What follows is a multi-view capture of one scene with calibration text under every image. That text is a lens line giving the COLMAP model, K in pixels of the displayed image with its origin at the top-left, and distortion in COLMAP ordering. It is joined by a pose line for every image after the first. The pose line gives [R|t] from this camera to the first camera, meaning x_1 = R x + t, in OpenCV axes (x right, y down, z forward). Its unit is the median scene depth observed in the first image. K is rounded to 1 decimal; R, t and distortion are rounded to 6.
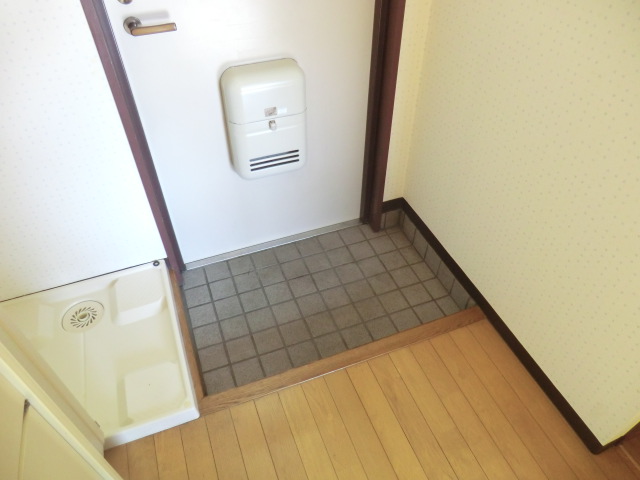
lens RADIAL K [[479.9, 0, 320.0], [0, 479.9, 240.0], [0, 0, 1]] dist [-0.031521, -0.000246]
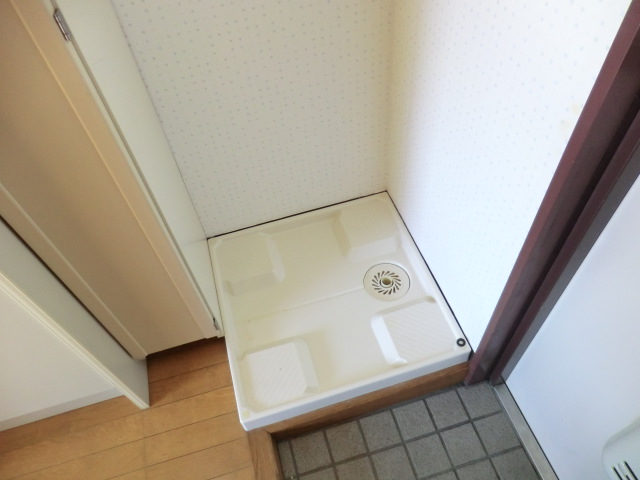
lens RADIAL K [[479.9, 0, 320.0], [0, 479.9, 240.0], [0, 0, 1]] dist [-0.031521, -0.000246]
pose [[-0.090149, 0.791655, -0.604281, -0.007009], [-0.621210, 0.429554, 0.655425, -0.375075], [0.778442, 0.434471, 0.453060, 0.453217]]
